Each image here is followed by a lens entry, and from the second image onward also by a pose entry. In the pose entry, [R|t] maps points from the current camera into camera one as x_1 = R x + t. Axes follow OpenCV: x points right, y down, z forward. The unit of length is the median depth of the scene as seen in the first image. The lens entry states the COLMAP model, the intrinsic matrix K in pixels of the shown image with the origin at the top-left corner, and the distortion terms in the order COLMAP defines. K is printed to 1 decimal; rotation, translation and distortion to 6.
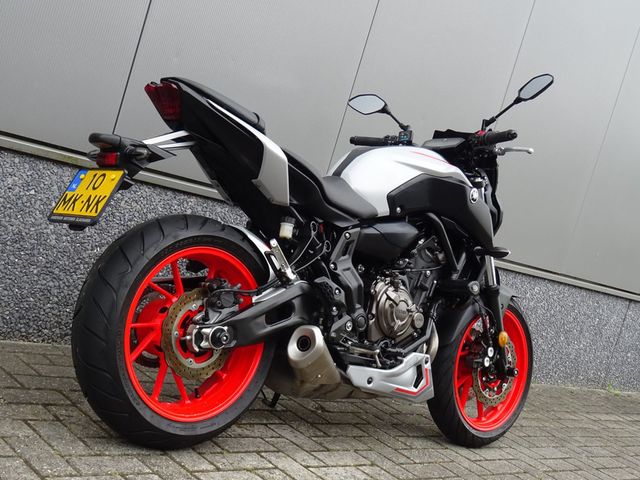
lens RADIAL K [[939.8, 0, 320.0], [0, 939.8, 240.0], [0, 0, 1]] dist [-0.016081, 0.041749]
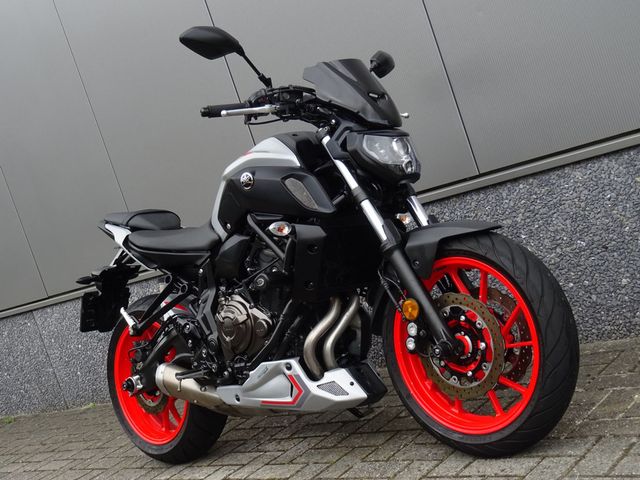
lens RADIAL K [[939.8, 0, 320.0], [0, 939.8, 240.0], [0, 0, 1]] dist [-0.016081, 0.041749]
pose [[-0.084028, -0.210719, -0.973928, 1.084765], [0.242842, 0.943586, -0.225106, 0.239457], [0.966420, -0.255426, -0.028116, 1.157141]]
